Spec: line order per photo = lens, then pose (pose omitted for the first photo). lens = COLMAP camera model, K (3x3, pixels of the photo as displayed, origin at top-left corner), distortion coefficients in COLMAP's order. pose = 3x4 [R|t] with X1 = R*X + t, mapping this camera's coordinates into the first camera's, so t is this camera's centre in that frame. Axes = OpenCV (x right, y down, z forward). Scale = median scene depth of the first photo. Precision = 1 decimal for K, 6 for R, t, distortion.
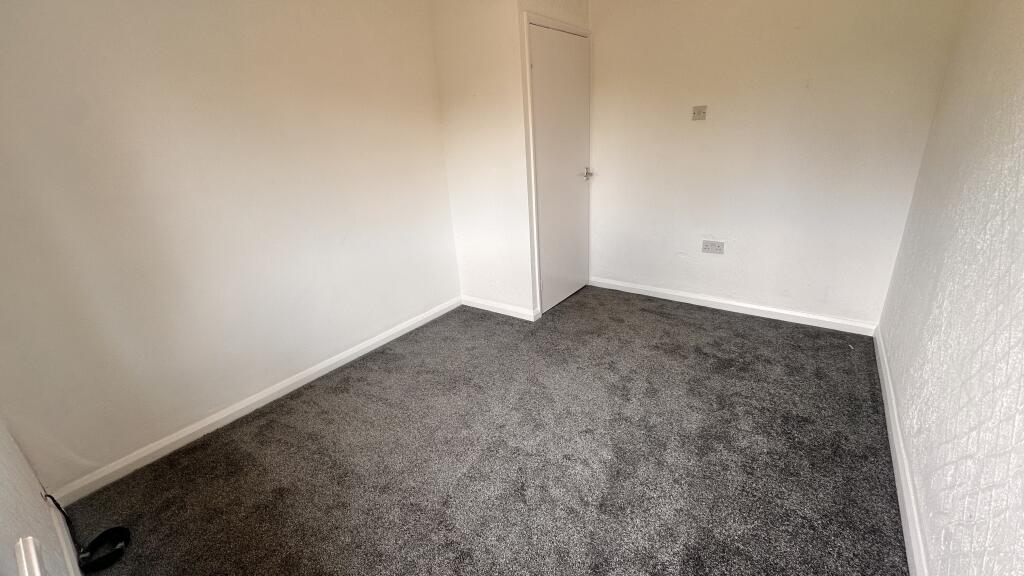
lens RADIAL K [[408.3, 0, 509.7], [0, 408.3, 285.9], [0, 0, 1]] dist [0.001034, 0.000037]
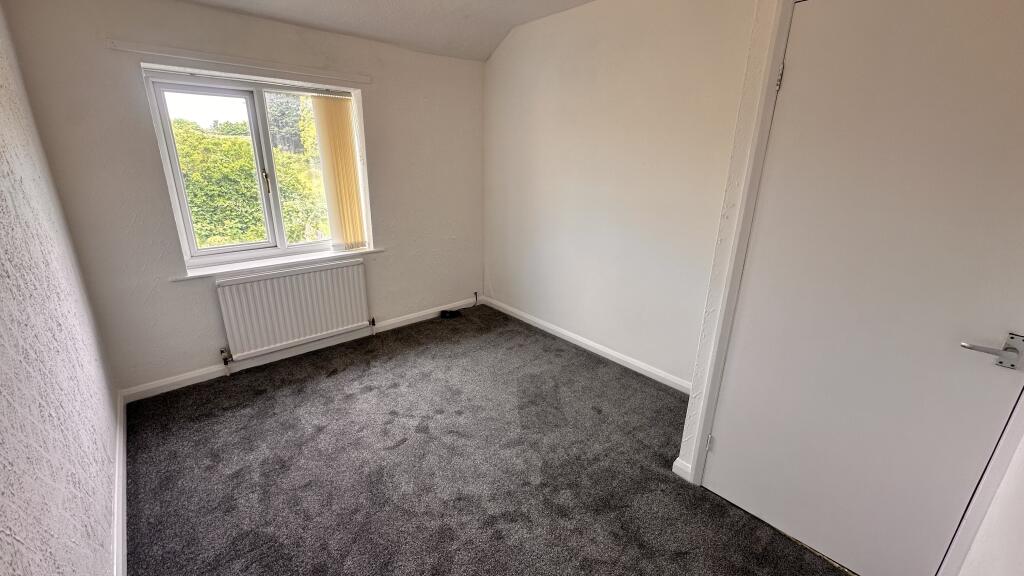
lens RADIAL K [[408.3, 0, 510.3], [0, 408.3, 286.5], [0, 0, 1]] dist [0.001034, 0.000037]
pose [[-0.199048, 0.365521, -0.909271, 0.798577], [-0.342180, 0.843517, 0.413995, -0.459488], [0.918310, 0.393539, -0.042826, 0.899391]]
